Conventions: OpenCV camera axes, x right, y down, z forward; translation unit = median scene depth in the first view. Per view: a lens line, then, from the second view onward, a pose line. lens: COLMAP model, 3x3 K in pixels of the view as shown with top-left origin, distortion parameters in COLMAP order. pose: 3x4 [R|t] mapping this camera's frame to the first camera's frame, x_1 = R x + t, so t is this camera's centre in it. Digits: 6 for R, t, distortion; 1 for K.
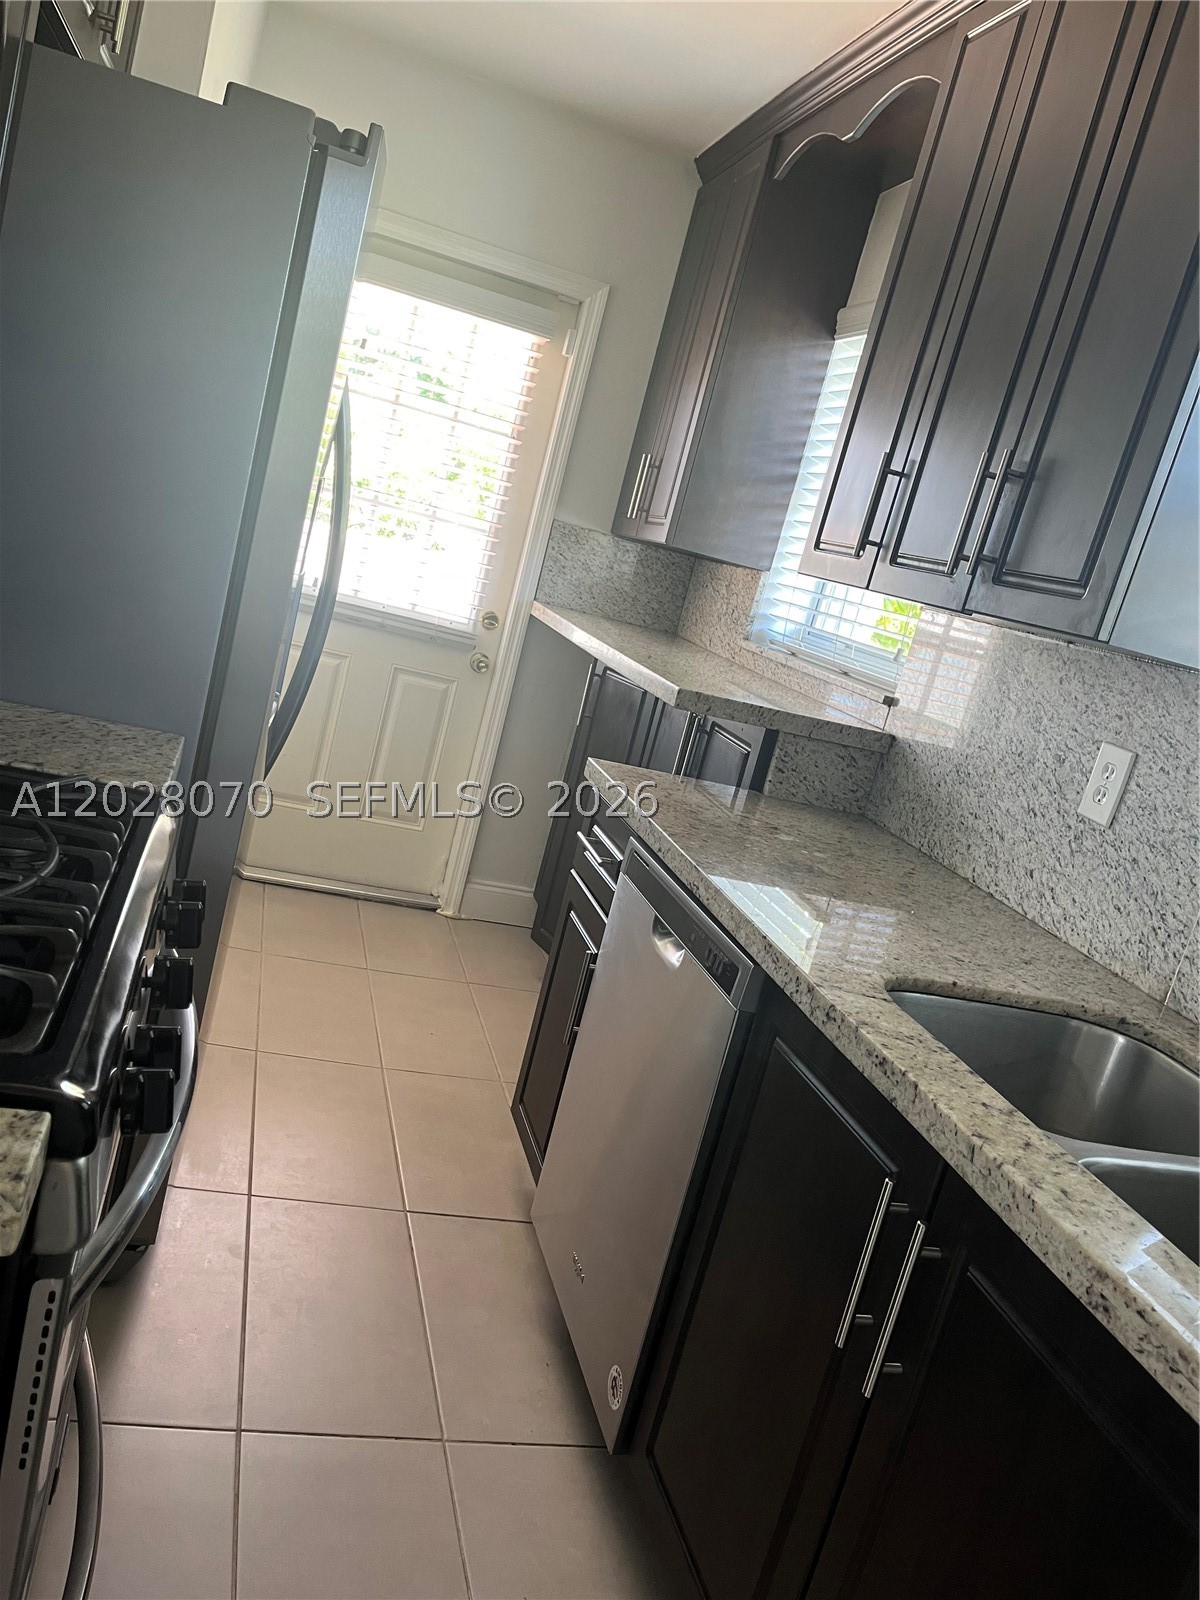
lens RADIAL K [[1207.8, 0, 595.8], [0, 1207.8, 796.5], [0, 0, 1]] dist [0.041679, -0.008230]
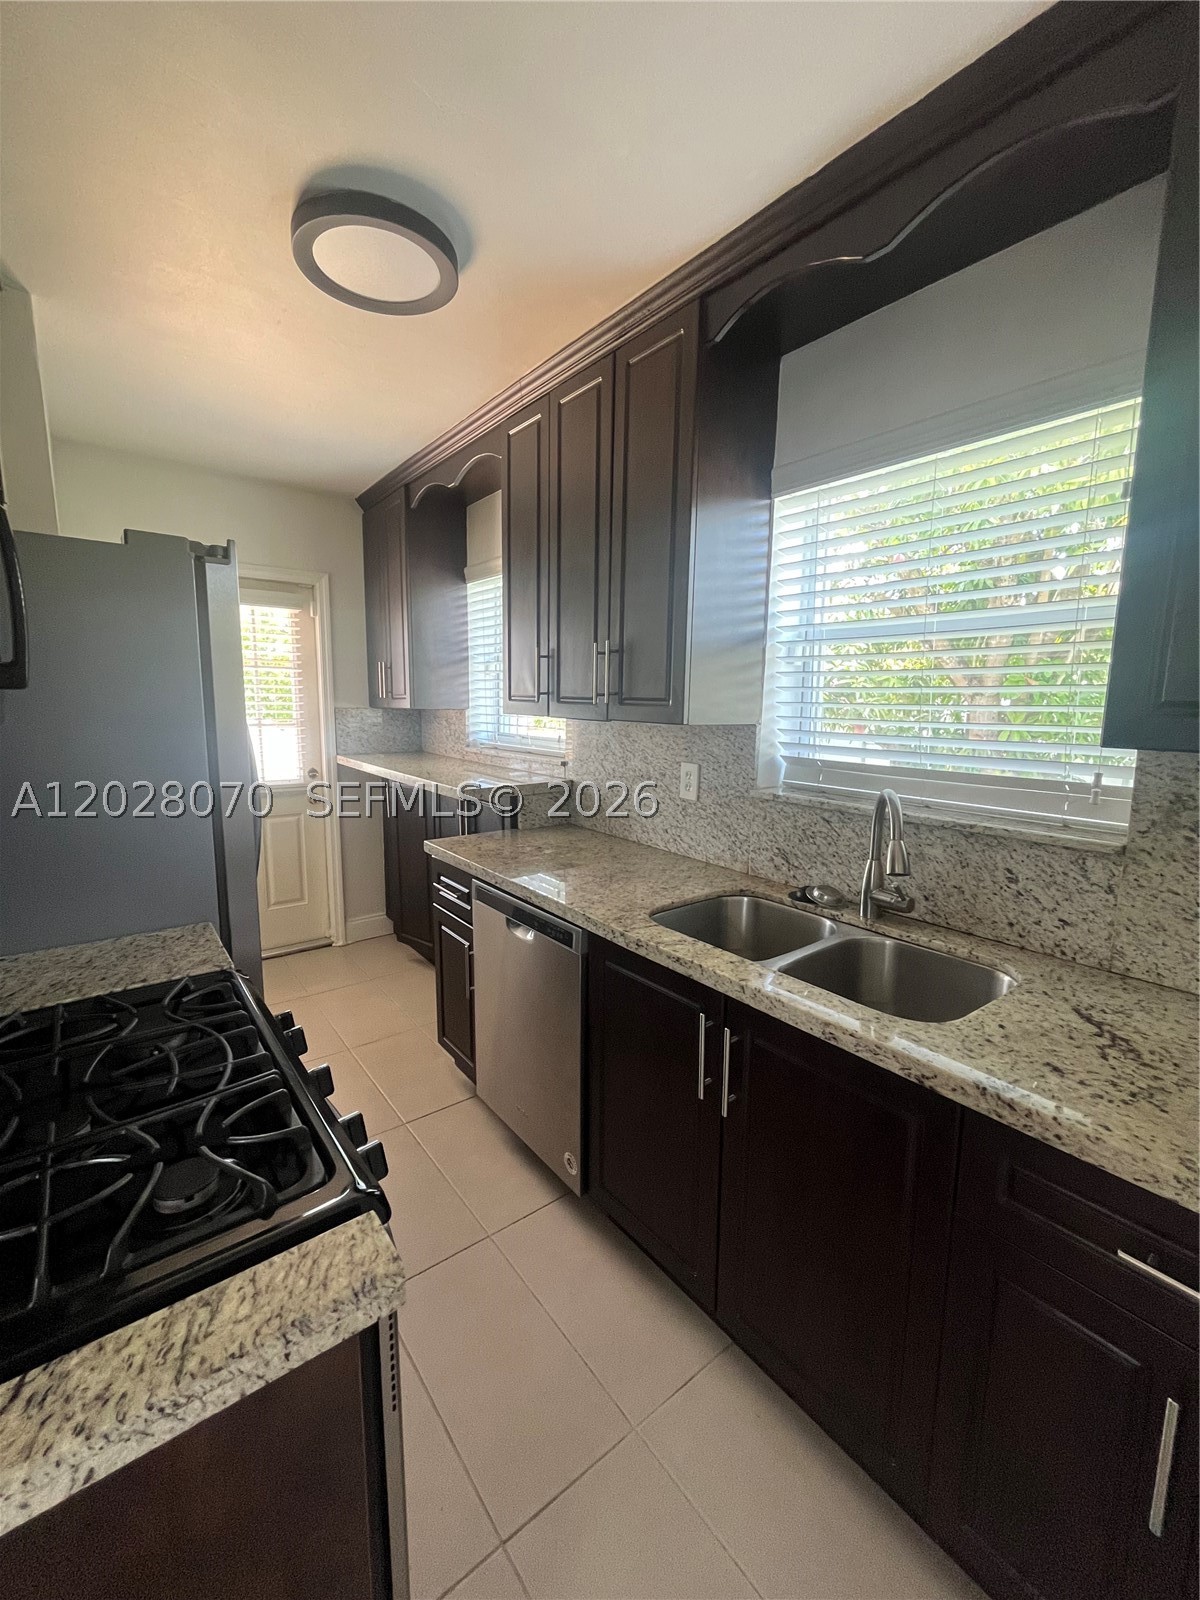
lens RADIAL K [[649.9, 0, 595.7], [0, 649.9, 794.2], [0, 0, 1]] dist [0.000301, 0.000216]
pose [[0.889771, -0.293449, 0.349563, -0.125319], [0.294506, 0.954264, 0.051451, -0.096055], [-0.348673, 0.057169, 0.935499, 0.008178]]
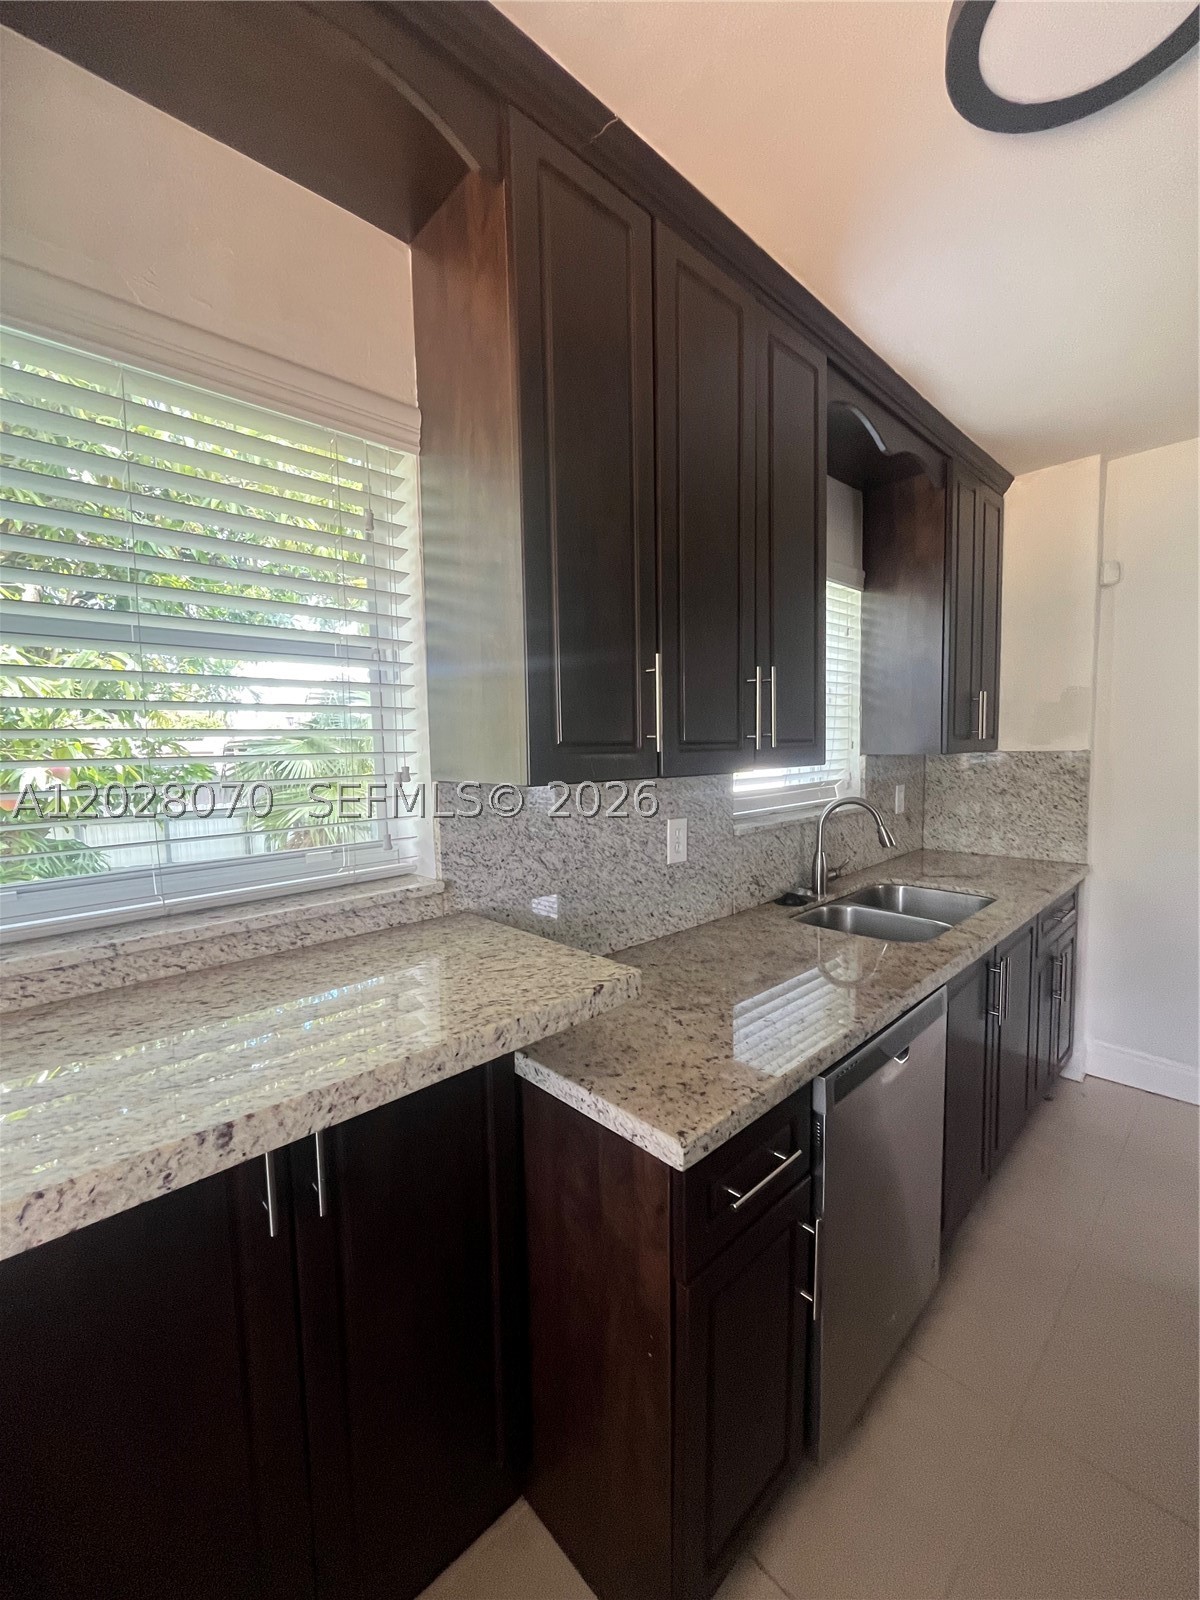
lens RADIAL K [[649.9, 0, 600.5], [0, 649.9, 798.5], [0, 0, 1]] dist [0.000301, 0.000216]
pose [[-0.474034, -0.308369, 0.824743, -0.281748], [0.086667, 0.915779, 0.392221, -0.447665], [-0.876231, 0.257404, -0.407385, 1.484713]]
